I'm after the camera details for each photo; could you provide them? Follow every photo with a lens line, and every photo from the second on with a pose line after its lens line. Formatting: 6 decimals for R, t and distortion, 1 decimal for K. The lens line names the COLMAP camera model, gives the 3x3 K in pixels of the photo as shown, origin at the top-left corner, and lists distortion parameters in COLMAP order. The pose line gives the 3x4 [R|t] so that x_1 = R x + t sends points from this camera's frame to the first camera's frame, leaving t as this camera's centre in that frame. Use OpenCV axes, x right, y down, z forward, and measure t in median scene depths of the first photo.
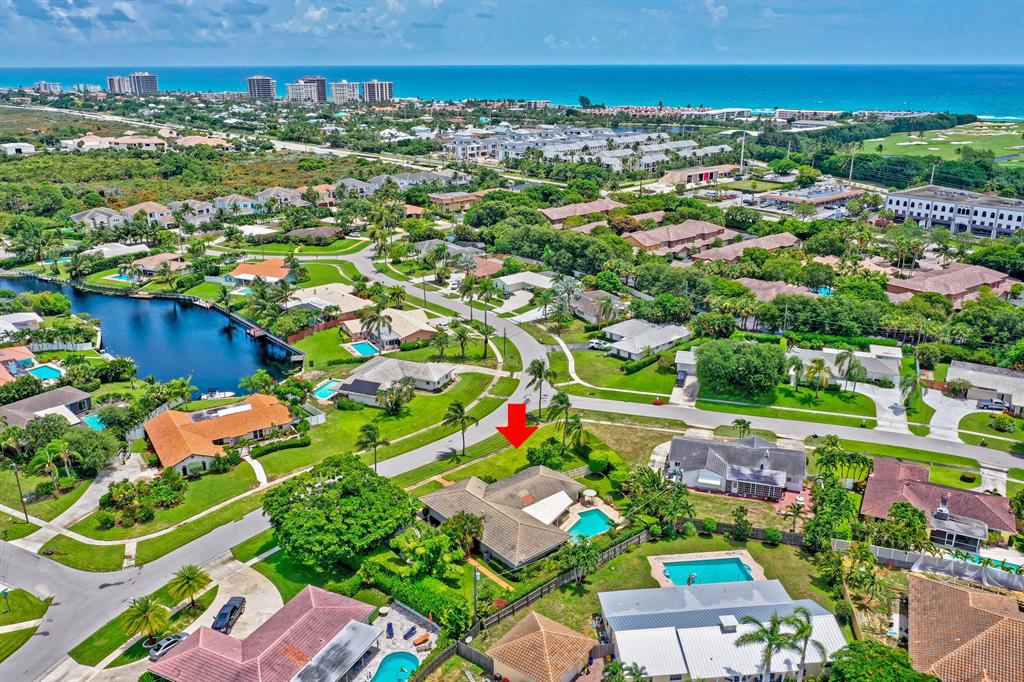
lens RADIAL K [[813.1, 0, 516.6], [0, 813.1, 340.8], [0, 0, 1]] dist [0.001993, 0.001338]
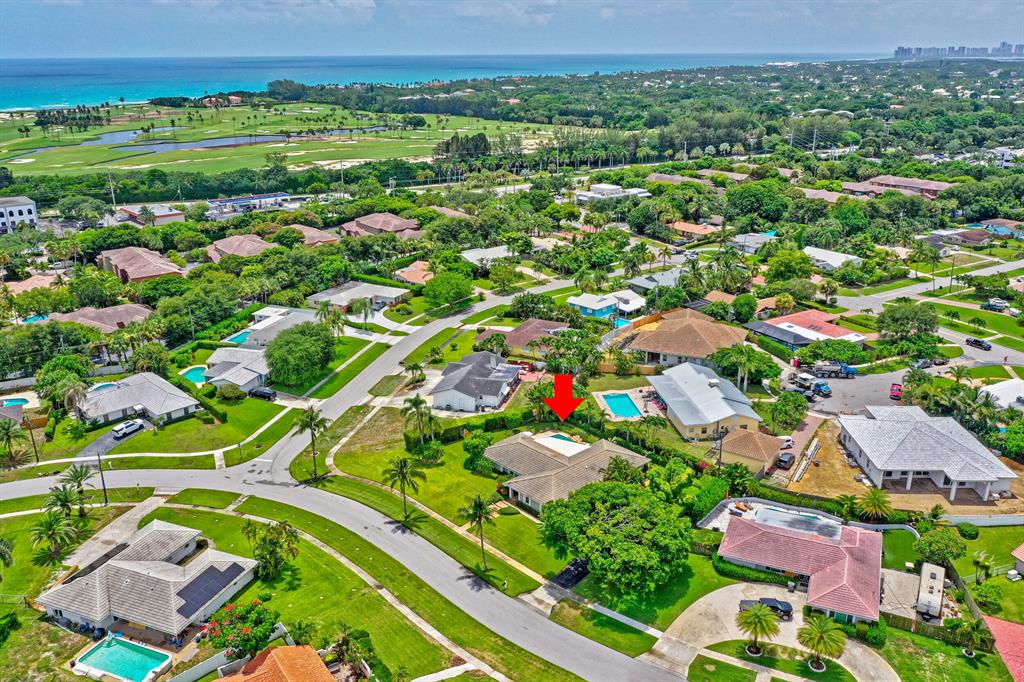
lens RADIAL K [[813.1, 0, 516.6], [0, 813.1, 340.8], [0, 0, 1]] dist [0.001993, 0.001338]
pose [[-0.029833, -0.332623, 0.942588, -0.388225], [0.330697, 0.886618, 0.323339, -0.124694], [-0.943265, 0.321357, 0.083547, 0.362931]]
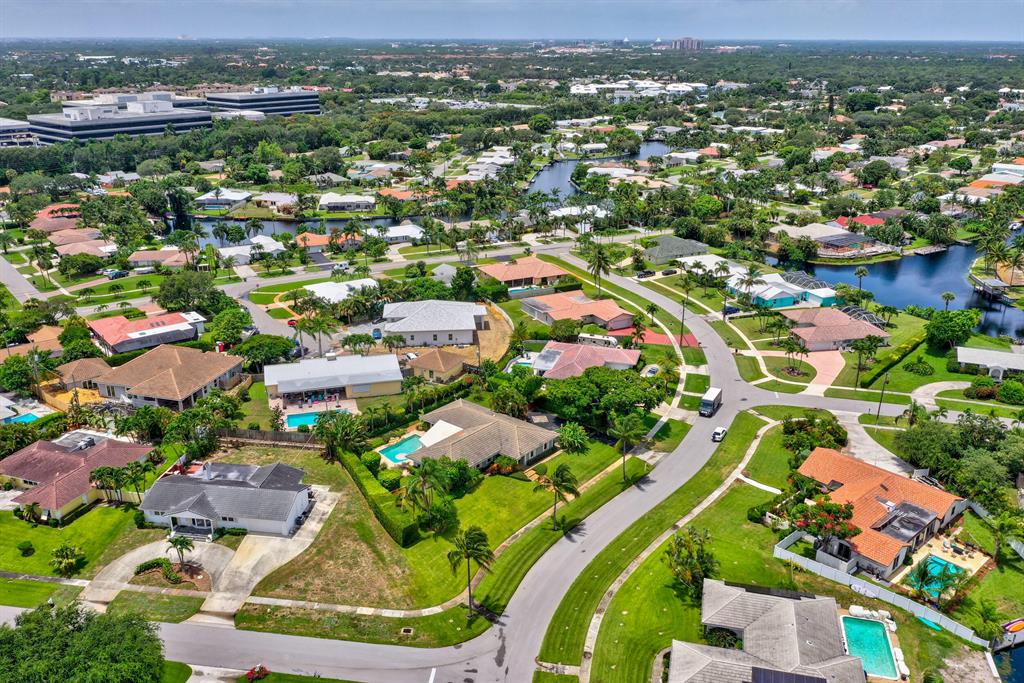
lens RADIAL K [[826.7, 0, 512.7], [0, 826.7, 340.3], [0, 0, 1]] dist [-0.000673, -0.001874]
pose [[-0.987162, 0.052090, -0.150989, 0.041948], [-0.054811, 0.777439, 0.626565, -0.243820], [0.150023, 0.626797, -0.764604, 0.715157]]
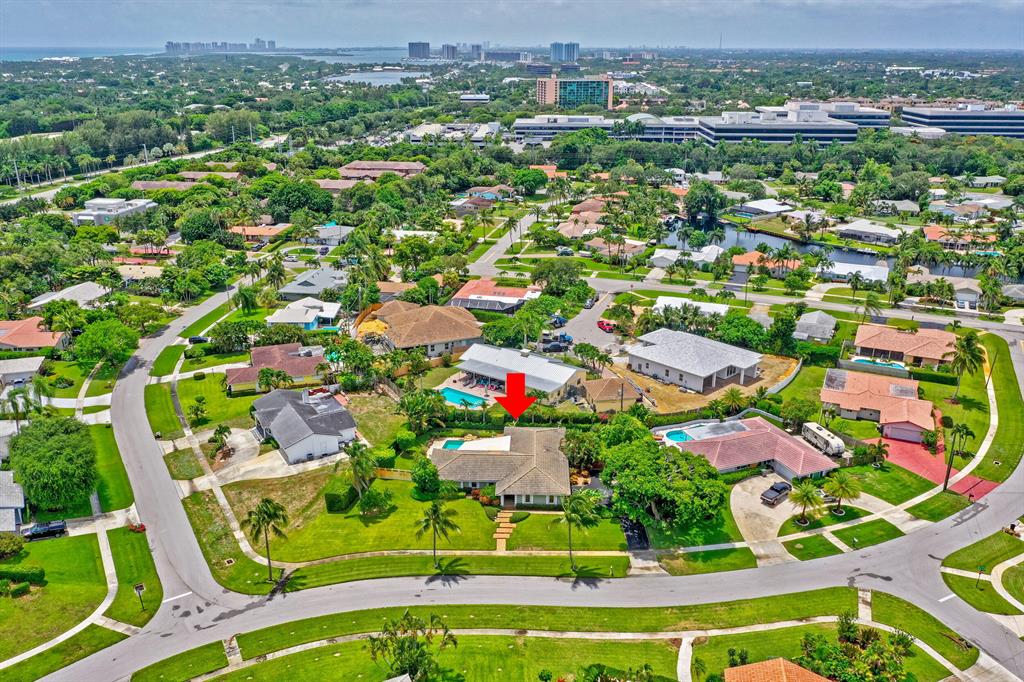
lens RADIAL K [[826.7, 0, 512.7], [0, 826.7, 339.8], [0, 0, 1]] dist [-0.000673, -0.001874]
pose [[-0.737143, -0.227427, 0.636315, -0.266132], [0.217601, 0.811610, 0.542161, -0.205270], [-0.639742, 0.538113, -0.548785, 0.602270]]
